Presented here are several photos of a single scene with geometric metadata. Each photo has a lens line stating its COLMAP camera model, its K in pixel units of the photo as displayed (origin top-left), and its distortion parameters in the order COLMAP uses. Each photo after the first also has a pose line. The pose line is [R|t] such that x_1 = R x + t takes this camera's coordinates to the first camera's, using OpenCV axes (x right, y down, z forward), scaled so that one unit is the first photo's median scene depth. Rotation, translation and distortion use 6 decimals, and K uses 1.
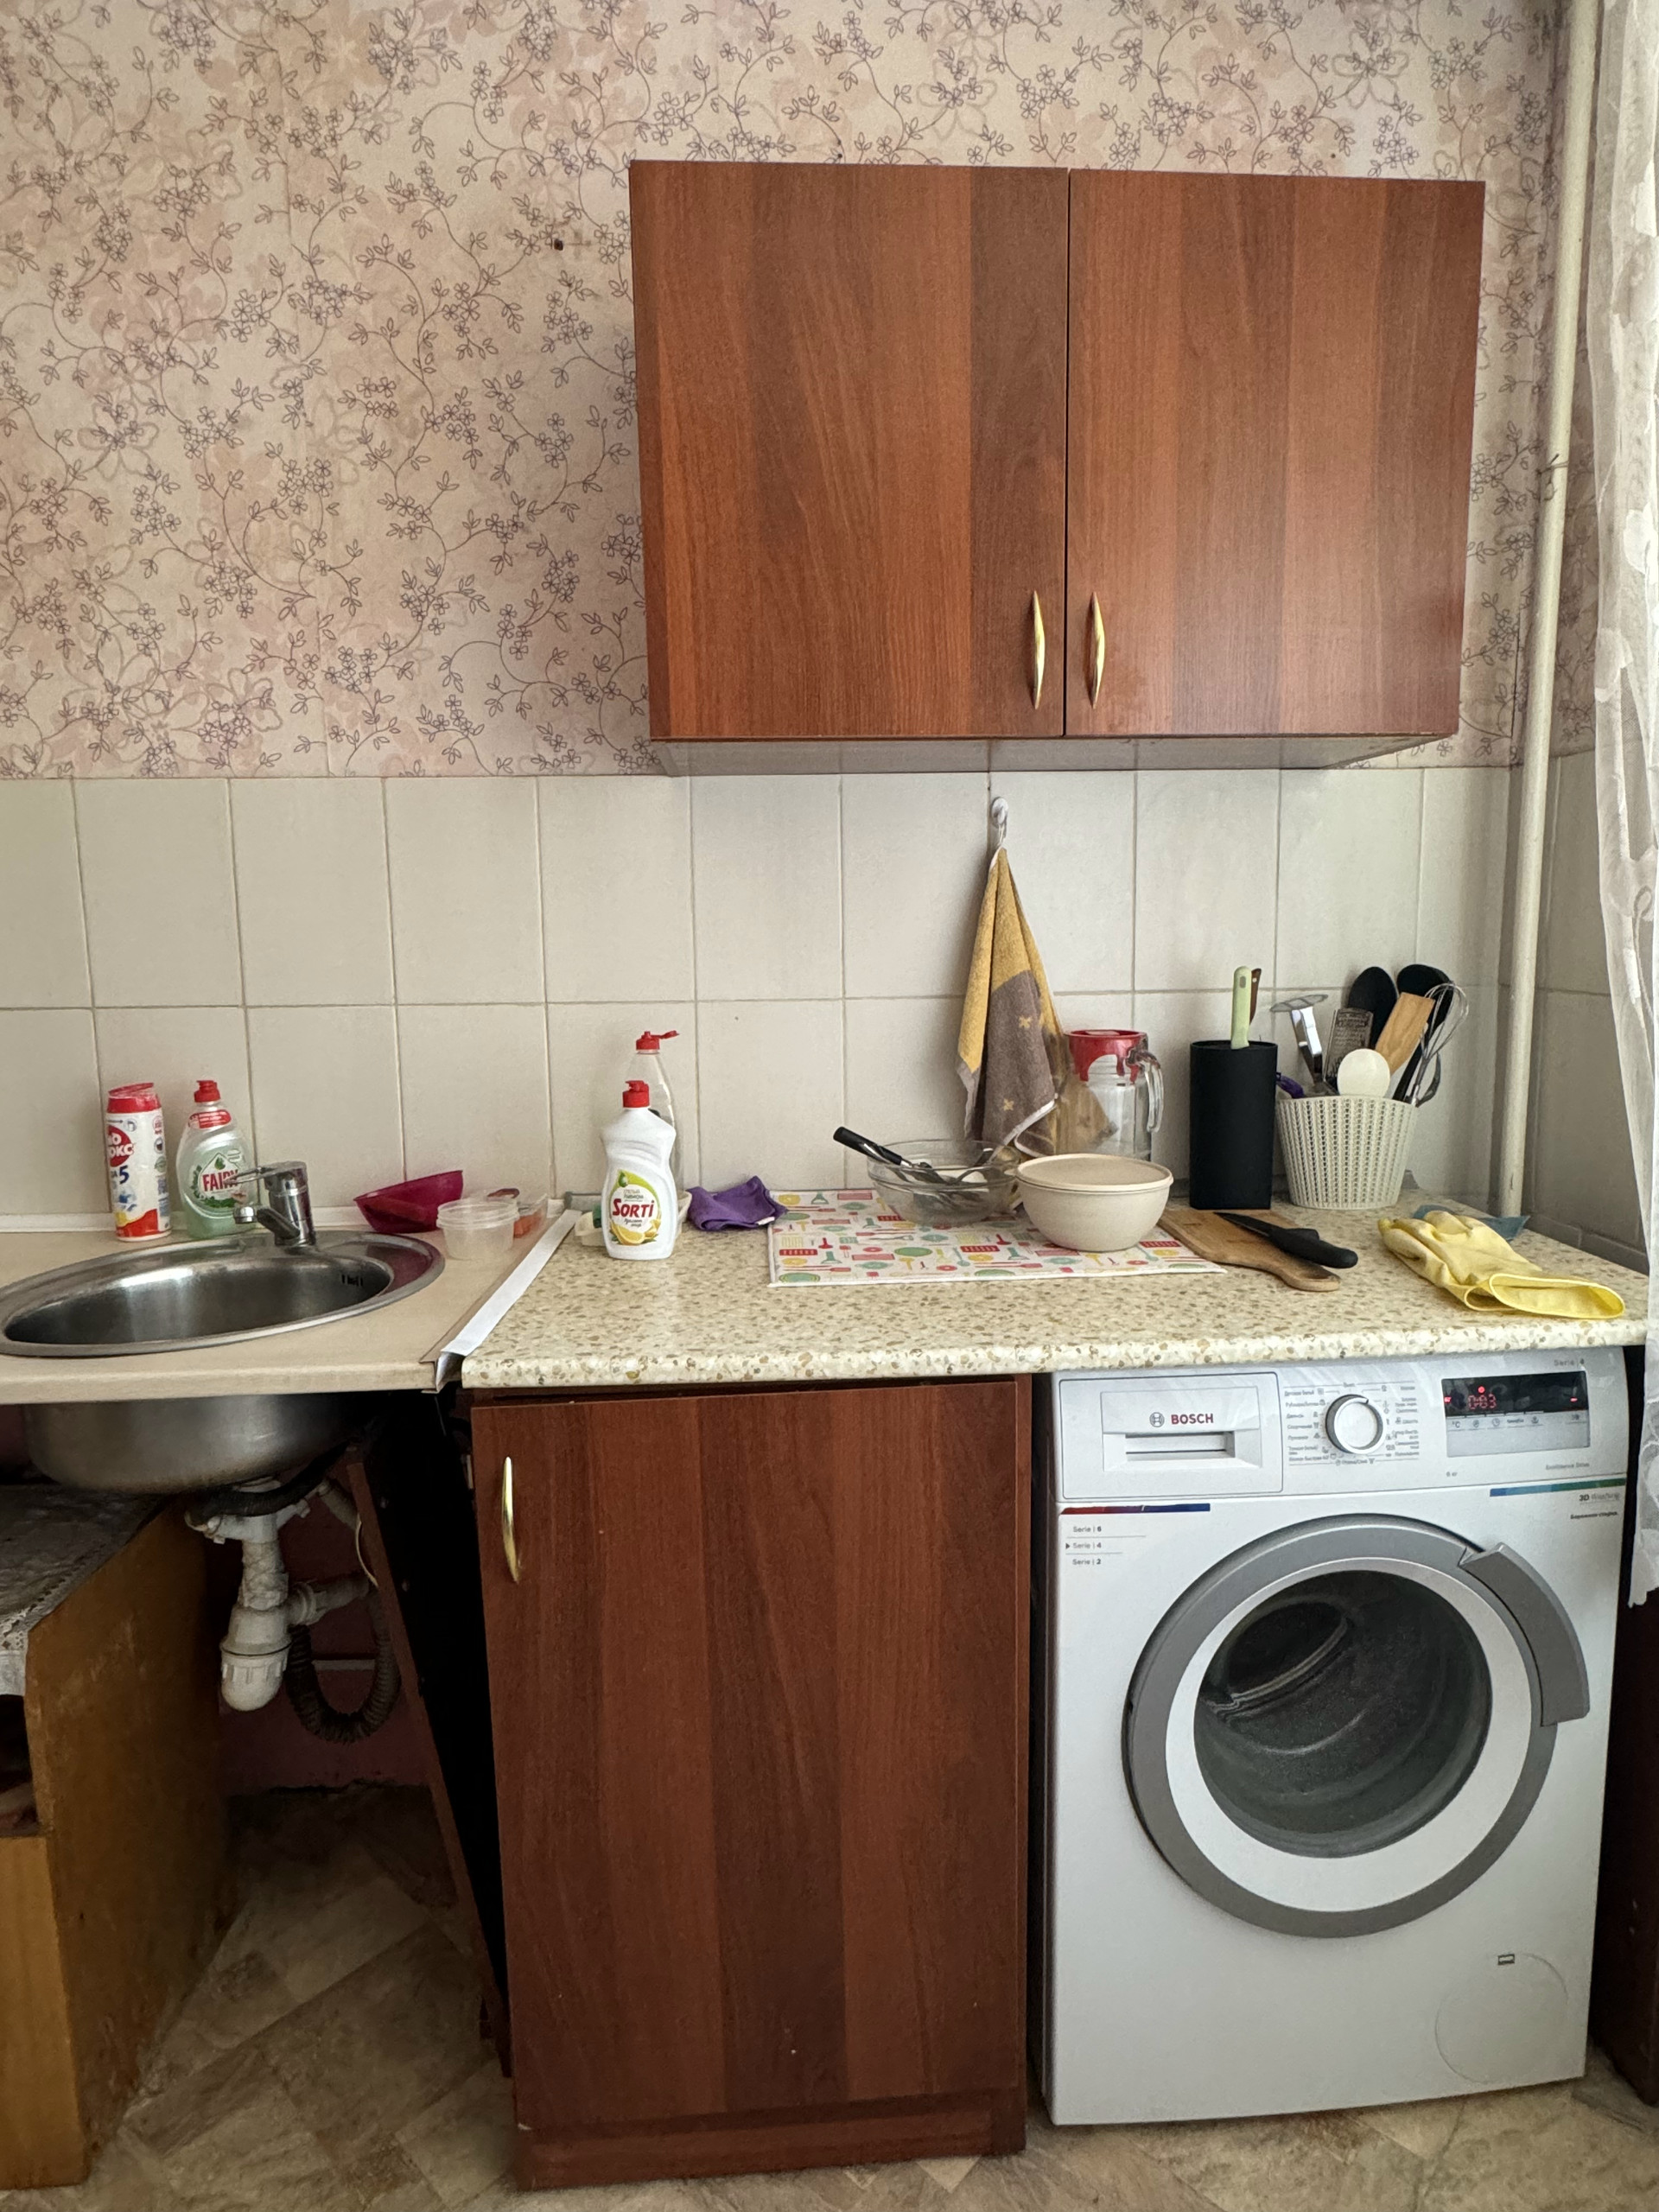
lens RADIAL K [[1541.0, 0, 830.3], [0, 1541.0, 1106.5], [0, 0, 1]] dist [0.001025, -0.004478]
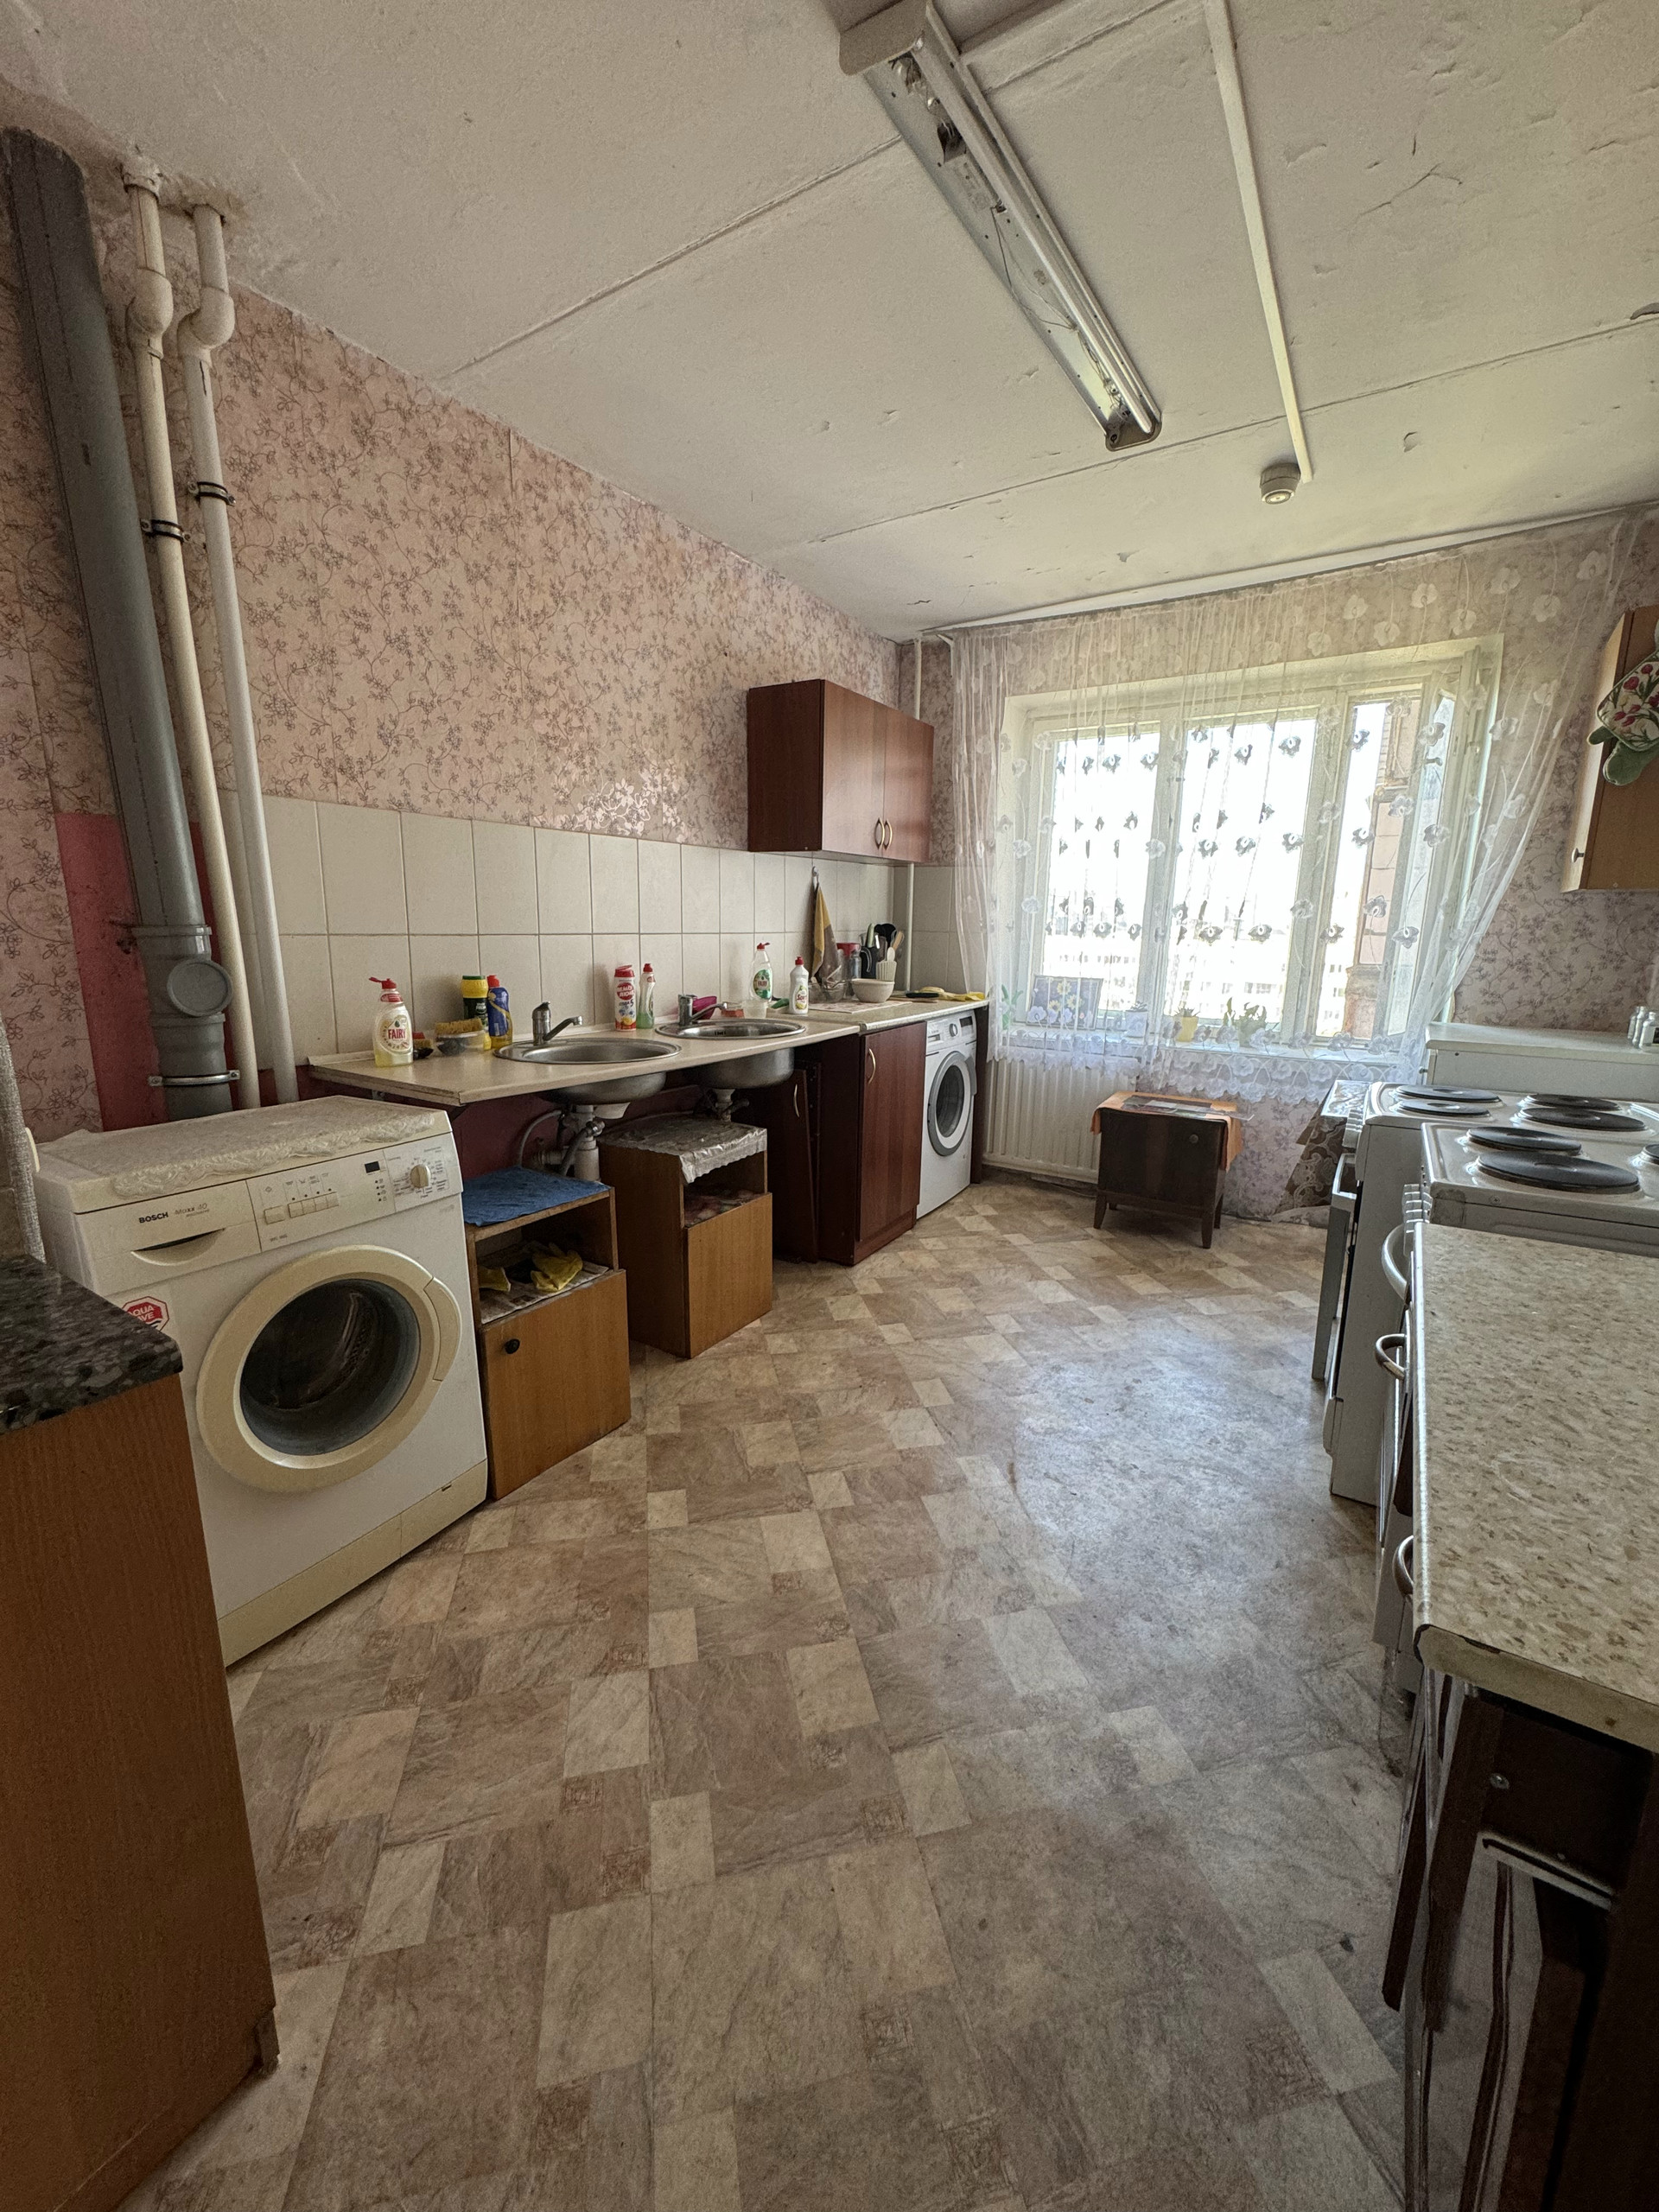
lens RADIAL K [[877.0, 0, 825.7], [0, 877.0, 1100.2], [0, 0, 1]] dist [-0.018012, 0.001185]
pose [[0.581856, -0.151357, 0.799083, -1.355317], [0.112771, 0.988054, 0.105037, 0.080502], [-0.805435, 0.028997, 0.591974, -0.042798]]
